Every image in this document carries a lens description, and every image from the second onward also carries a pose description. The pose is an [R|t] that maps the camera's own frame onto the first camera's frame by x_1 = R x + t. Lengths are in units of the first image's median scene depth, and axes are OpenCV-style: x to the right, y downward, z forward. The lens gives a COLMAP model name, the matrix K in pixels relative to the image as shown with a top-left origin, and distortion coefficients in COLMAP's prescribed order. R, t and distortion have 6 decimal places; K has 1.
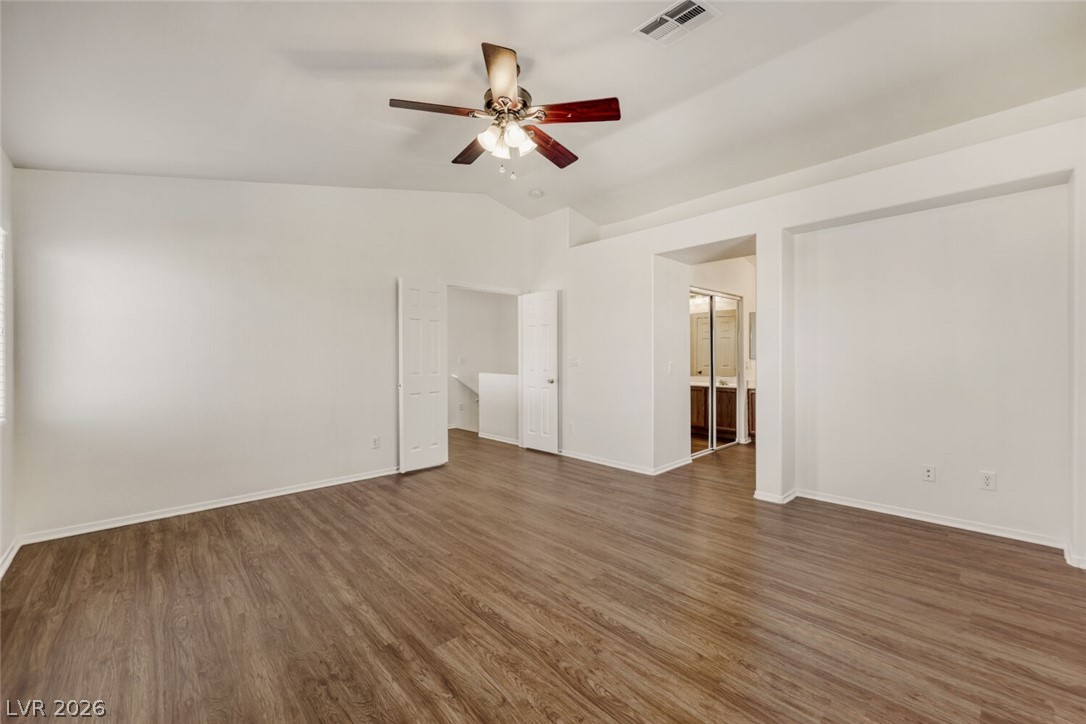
lens RADIAL K [[438.5, 0, 537.6], [0, 438.5, 364.5], [0, 0, 1]] dist [0.001895, 0.000727]
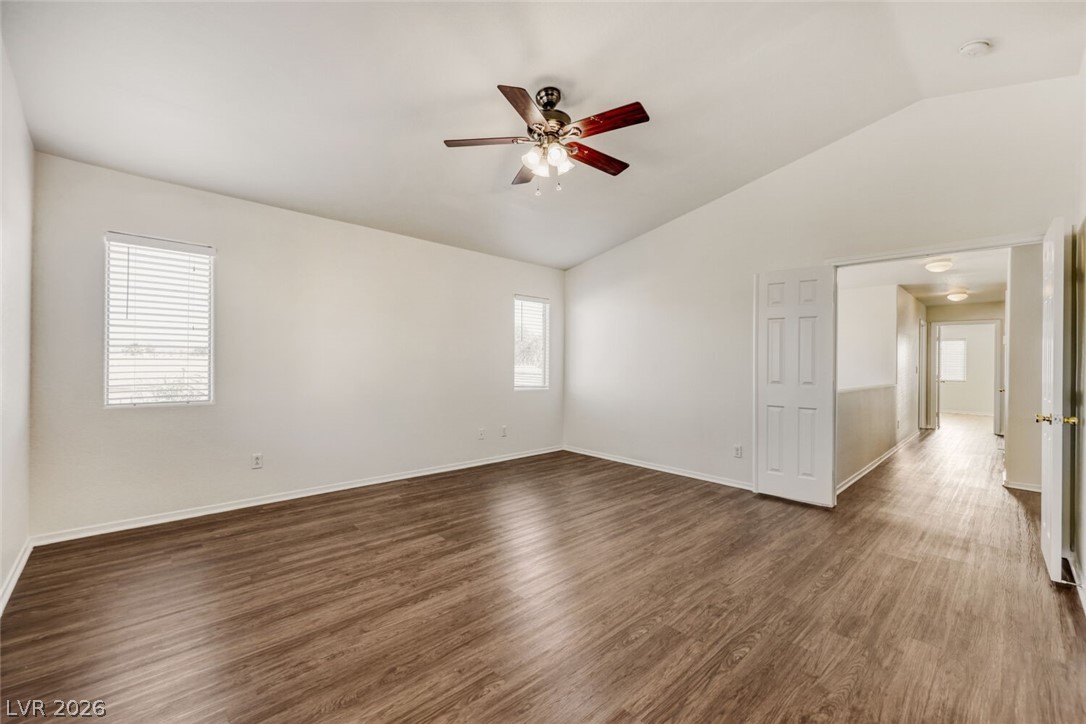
lens RADIAL K [[438.5, 0, 539.9], [0, 438.5, 353.6], [0, 0, 1]] dist [0.001895, 0.000727]
pose [[0.000818, -0.013767, -0.999905, 1.279612], [-0.028082, 0.999511, -0.013785, -0.017237], [0.999605, 0.028091, 0.000431, 1.232505]]
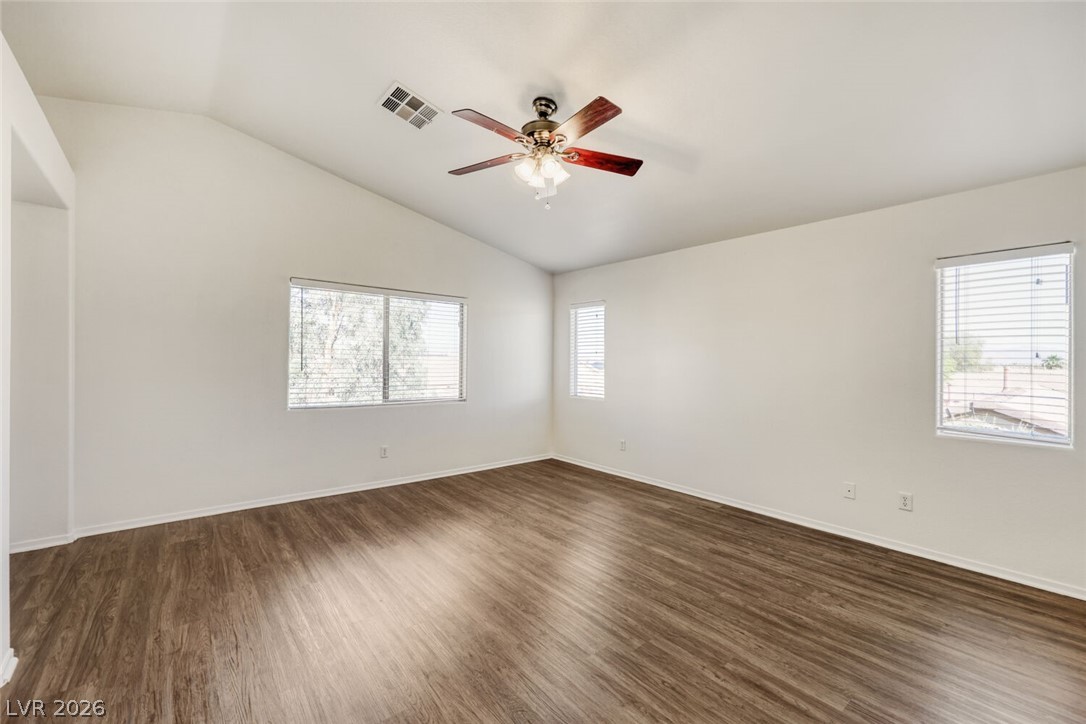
lens RADIAL K [[438.5, 0, 544.5], [0, 438.5, 367.9], [0, 0, 1]] dist [0.001895, 0.000727]
pose [[-0.998942, -0.010439, 0.044781, -0.148585], [-0.009277, 0.999617, 0.026070, -0.074977], [-0.045036, 0.025627, -0.998657, 2.587063]]
